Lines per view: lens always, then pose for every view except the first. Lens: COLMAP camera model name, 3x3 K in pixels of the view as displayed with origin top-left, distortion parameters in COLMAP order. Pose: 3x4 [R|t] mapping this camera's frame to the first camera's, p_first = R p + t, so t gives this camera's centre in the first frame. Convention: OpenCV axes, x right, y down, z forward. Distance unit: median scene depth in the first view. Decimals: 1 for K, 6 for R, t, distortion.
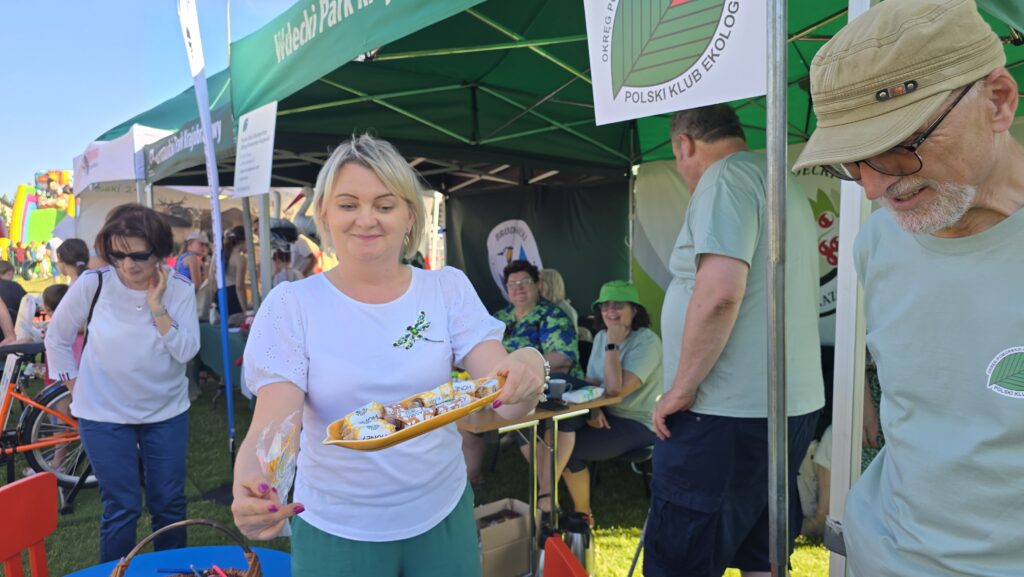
lens RADIAL K [[698.5, 0, 550.6], [0, 698.5, 224.3], [0, 0, 1]] dist [0.043450, -0.034805]
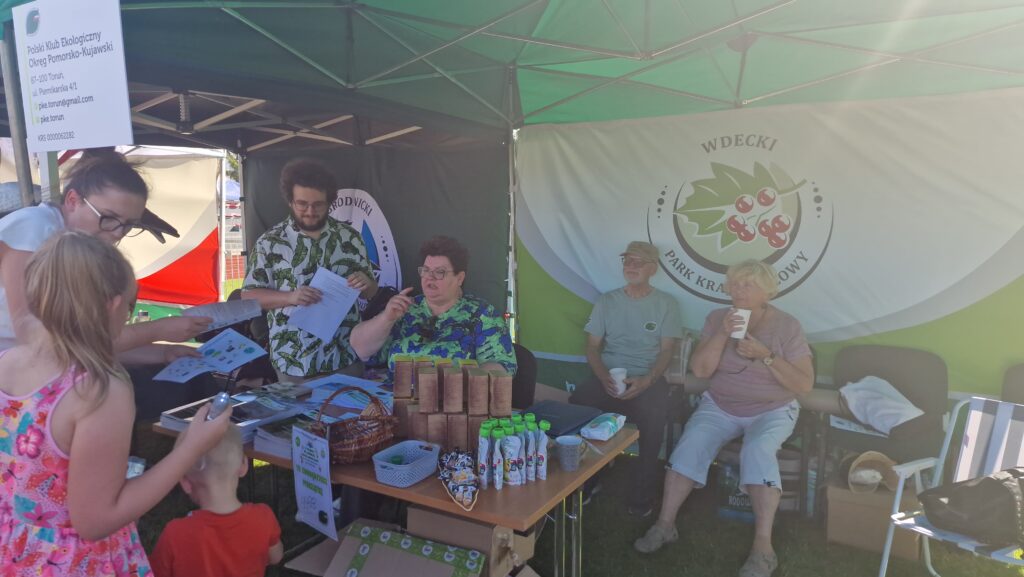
lens RADIAL K [[690.4, 0, 496.2], [0, 690.4, 284.1], [0, 0, 1]] dist [0.065533, -0.043514]
pose [[0.959172, -0.019976, 0.282118, -0.150929], [-0.017404, 0.991443, 0.129372, -0.003645], [-0.282289, -0.129000, 0.950617, 0.183978]]
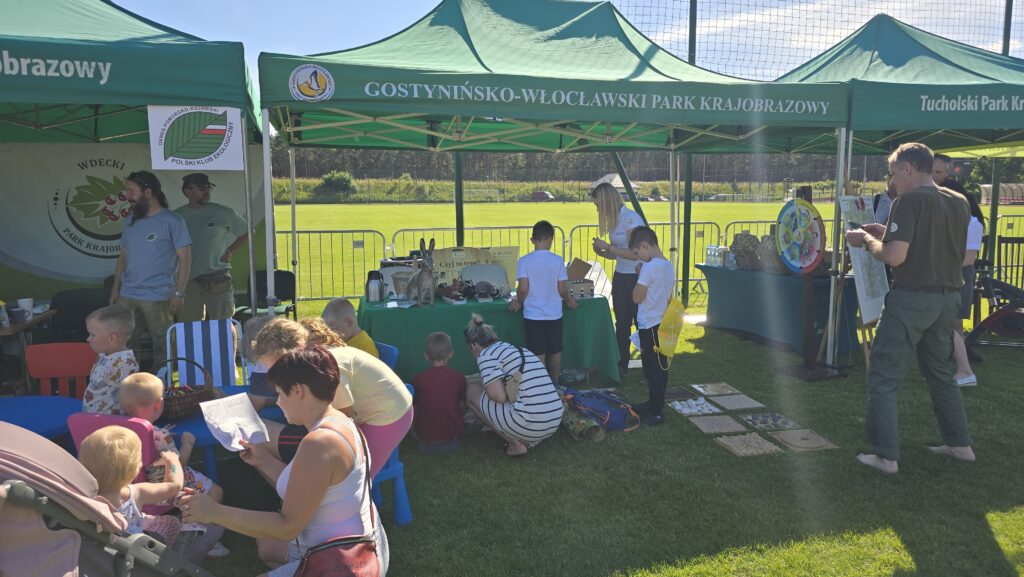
lens RADIAL K [[698.5, 0, 521.9], [0, 698.5, 294.6], [0, 0, 1]] dist [0.043450, -0.034805]
pose [[0.439762, -0.122332, 0.889744, -0.520009], [-0.022065, 0.988909, 0.146872, -0.030690], [-0.897843, -0.084220, 0.432186, -0.411510]]
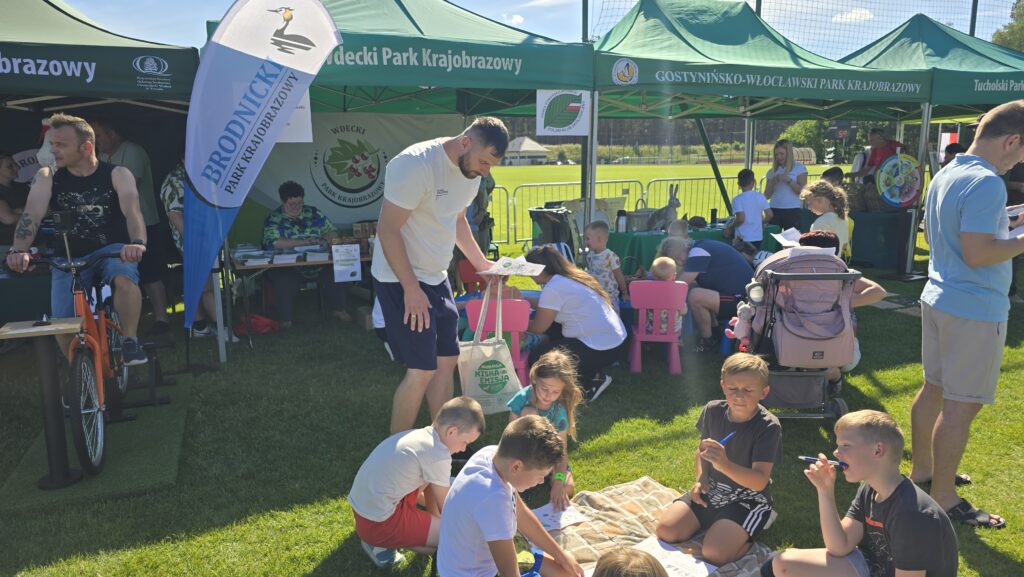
lens RADIAL K [[698.5, 0, 511.3], [0, 698.5, 298.1], [0, 0, 1]] dist [0.043450, -0.034805]
pose [[0.307106, -0.183466, 0.933823, -1.080475], [-0.017173, 0.980013, 0.198188, -0.009672], [-0.951520, -0.076901, 0.297817, -0.001823]]
